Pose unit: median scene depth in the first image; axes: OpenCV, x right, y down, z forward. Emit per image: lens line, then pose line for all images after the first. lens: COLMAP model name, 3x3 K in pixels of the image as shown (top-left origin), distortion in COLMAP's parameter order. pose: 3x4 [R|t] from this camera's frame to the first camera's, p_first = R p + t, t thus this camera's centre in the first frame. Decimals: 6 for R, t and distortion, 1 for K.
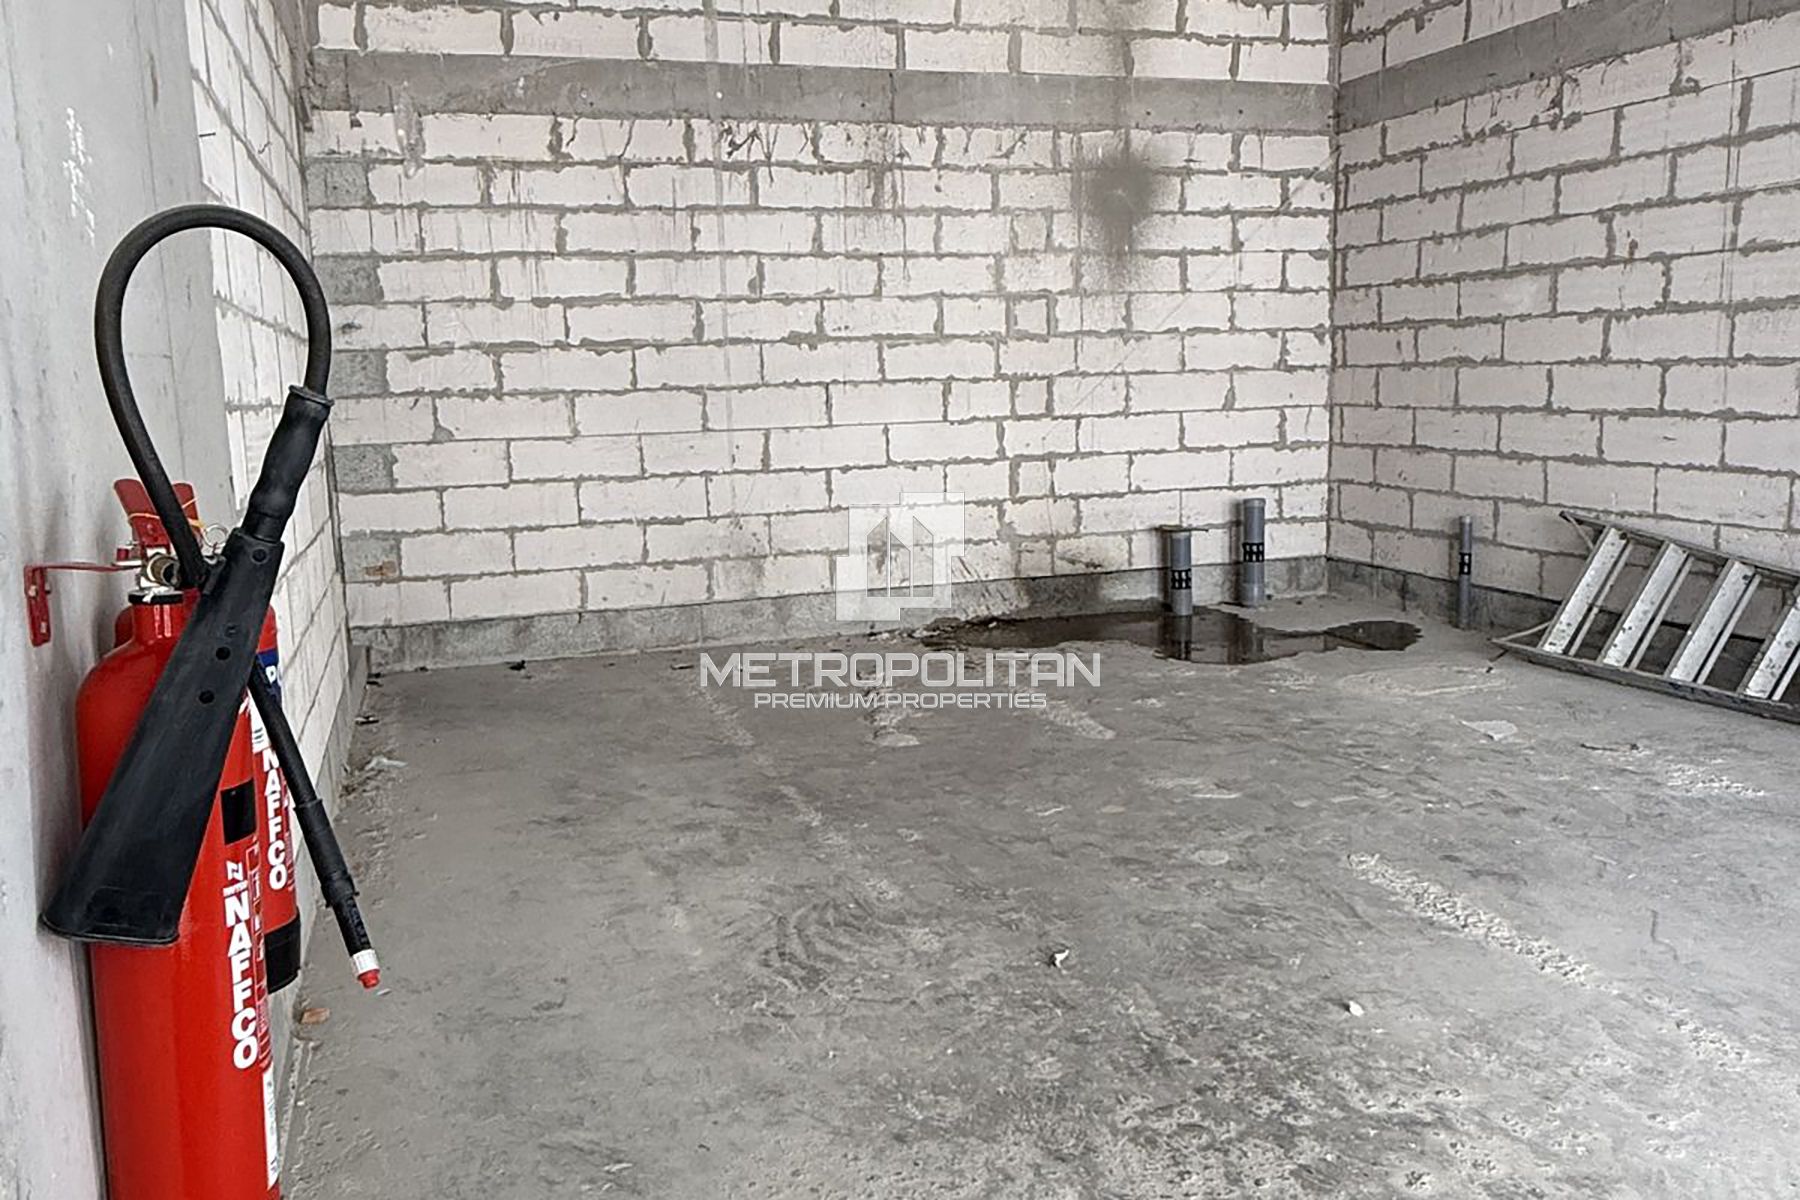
lens RADIAL K [[1458.5, 0, 863.7], [0, 1458.5, 607.2], [0, 0, 1]] dist [0.000802, 0.004150]
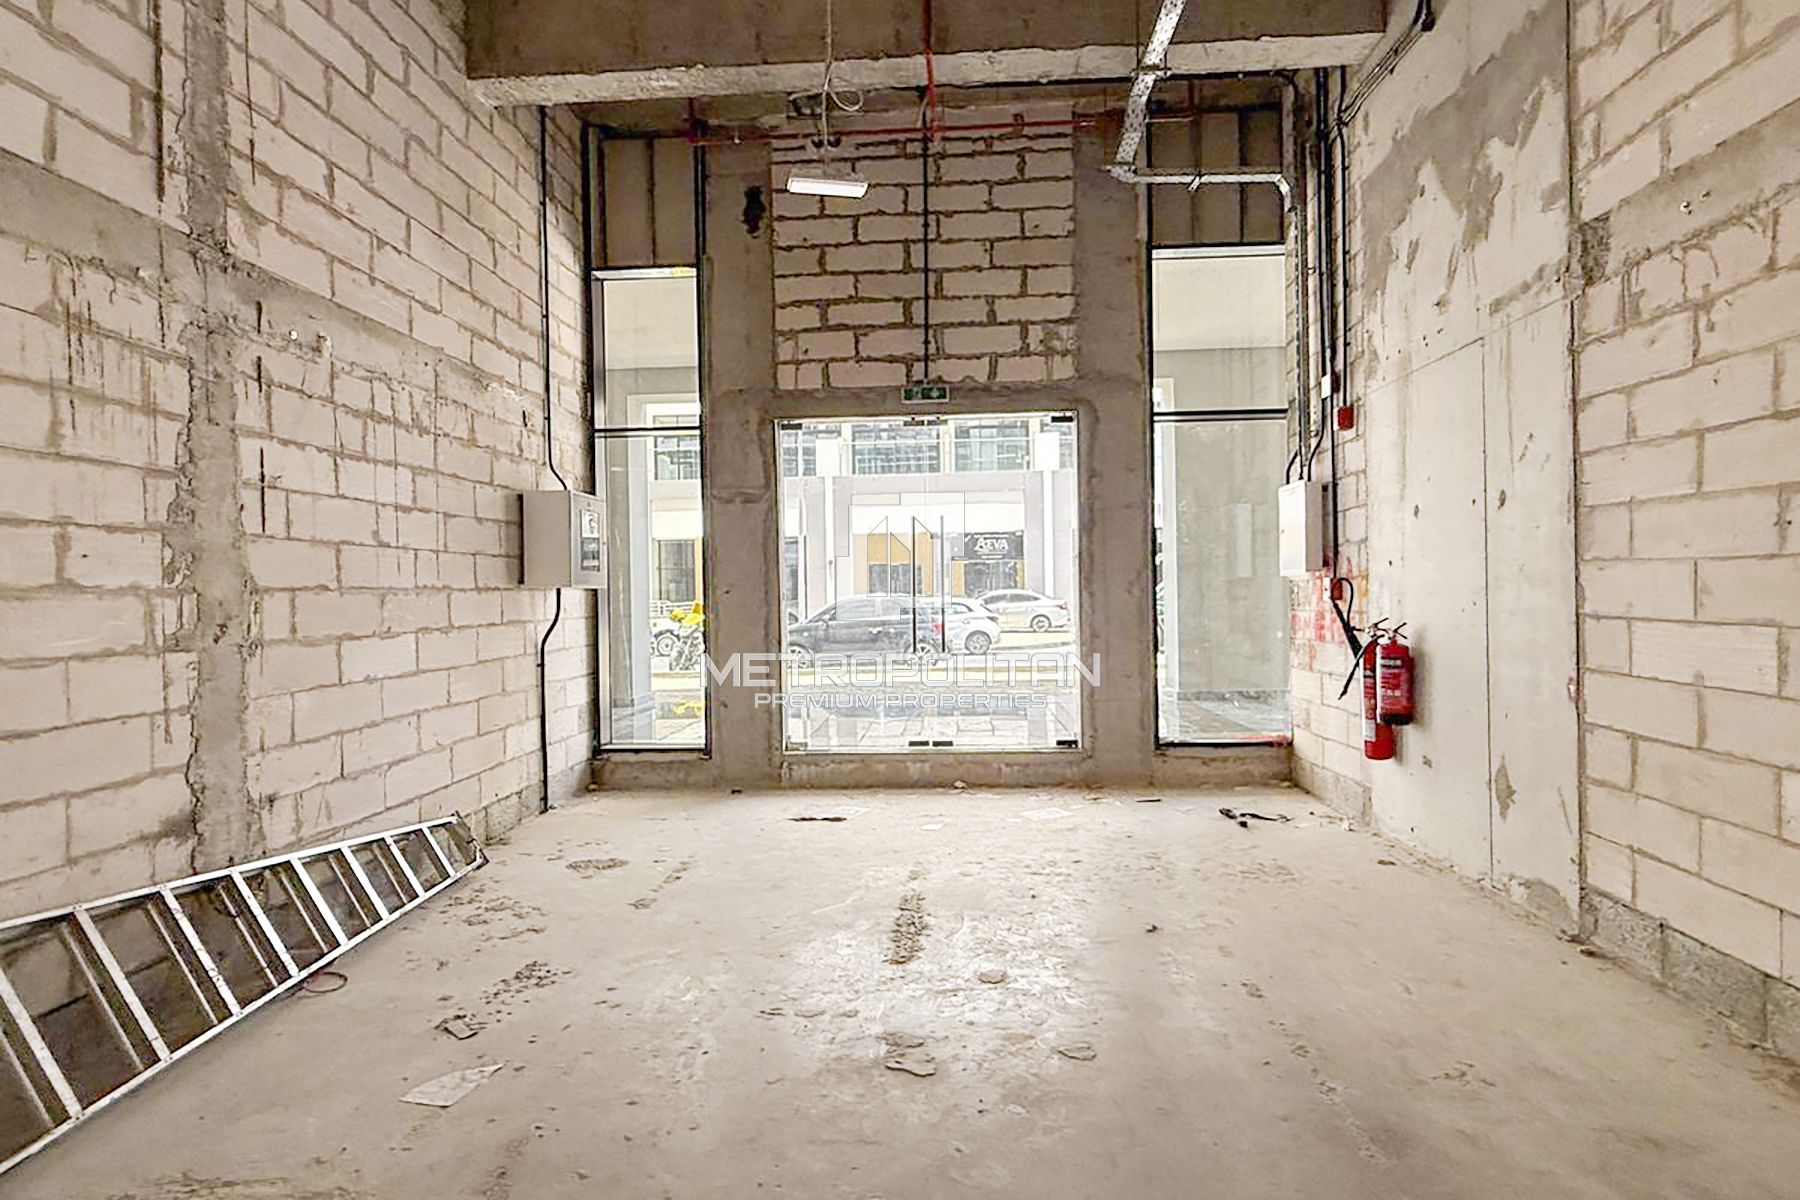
lens RADIAL K [[957.6, 0, 931.2], [0, 957.6, 592.2], [0, 0, 1]] dist [0.000341, -0.000341]
pose [[-0.935110, 0.045231, 0.351460, -0.018724], [0.100052, 0.985166, 0.139418, -0.184373], [-0.339940, 0.165535, -0.925764, 1.048996]]
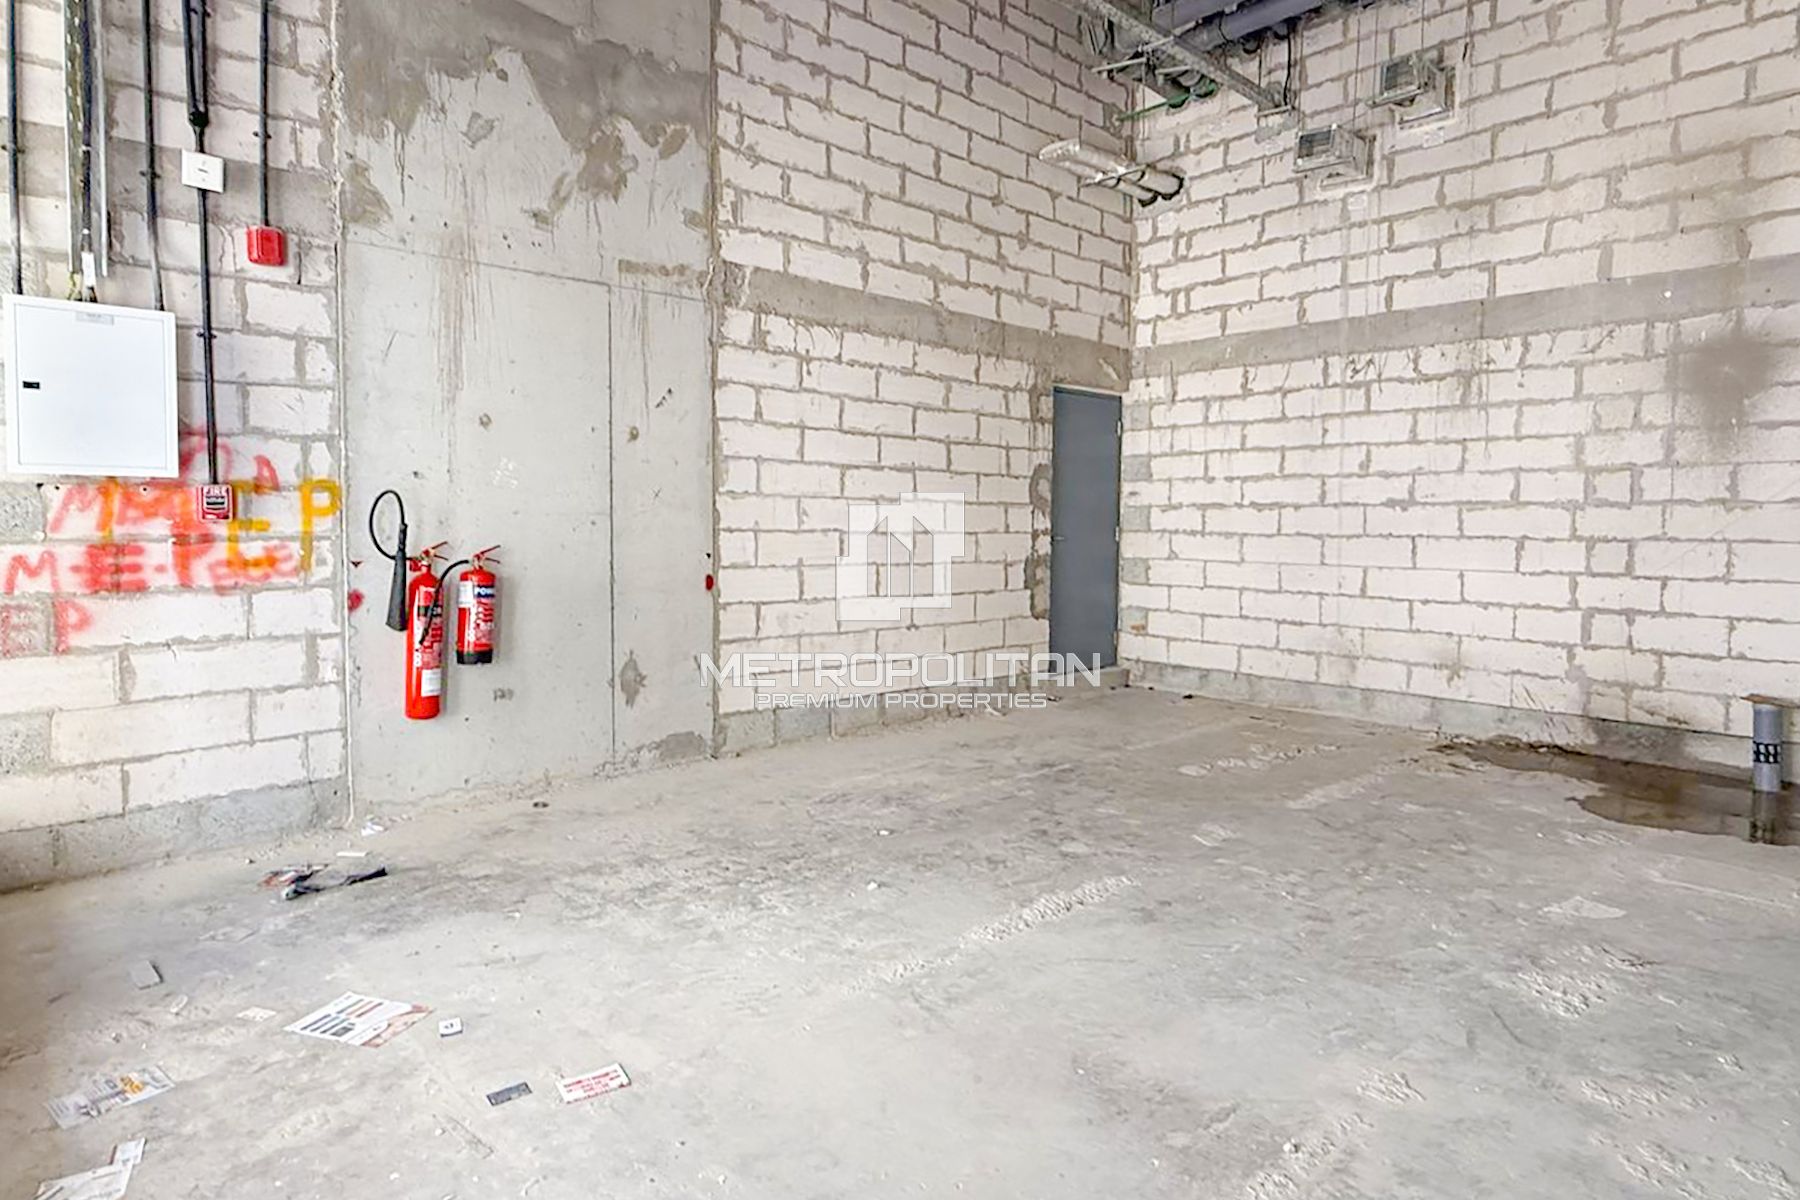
lens RADIAL K [[1020.3, 0, 897.4], [0, 1020.3, 558.4], [0, 0, 1]] dist [-0.005733, 0.004118]
pose [[0.409415, 0.065621, -0.909985, 0.657234], [-0.164084, 0.986443, -0.002690, -0.055975], [0.897472, 0.150416, 0.414632, 0.201306]]
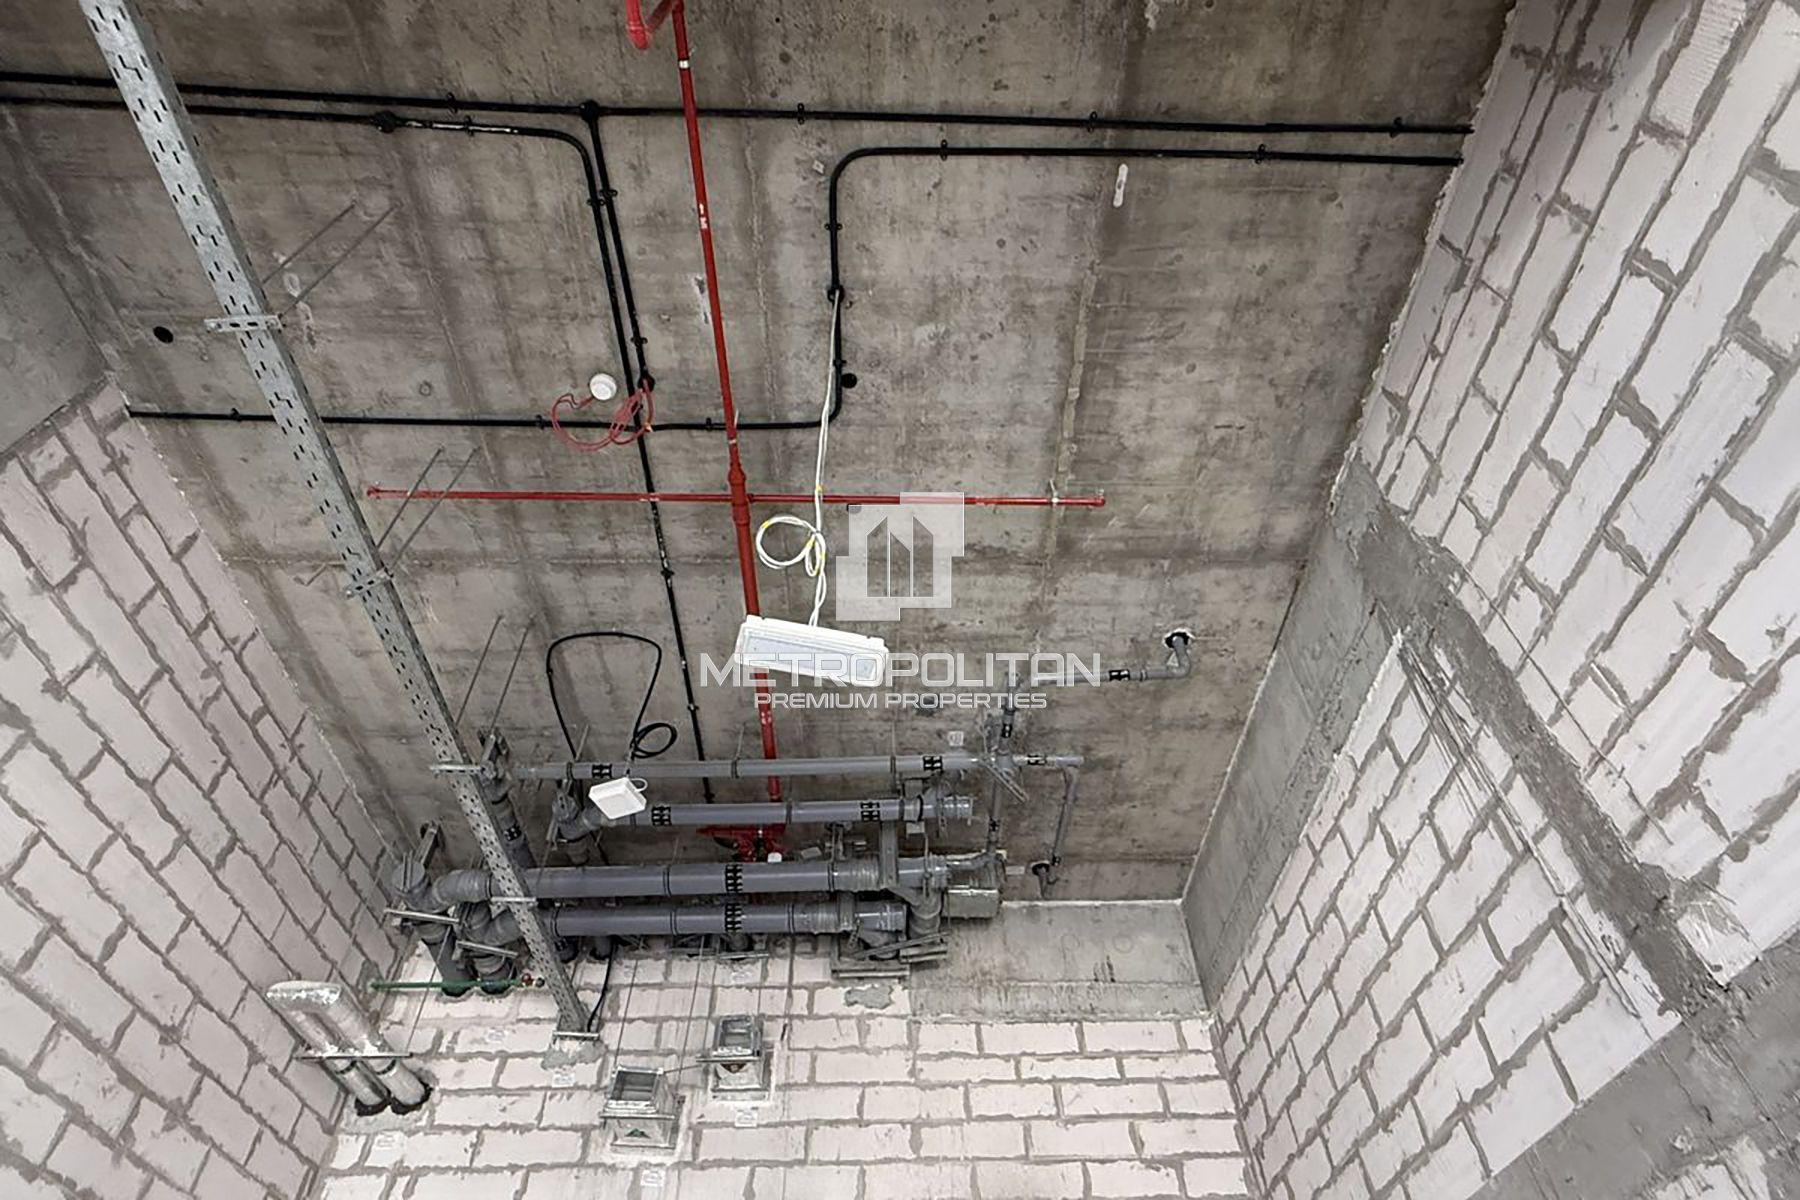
lens RADIAL K [[957.6, 0, 902.0], [0, 957.6, 609.2], [0, 0, 1]] dist [0.000341, -0.000341]
pose [[0.953642, -0.215311, -0.210259, 0.350869], [-0.059153, 0.550927, -0.832454, -0.107109], [0.295074, 0.806301, 0.512651, 0.277505]]
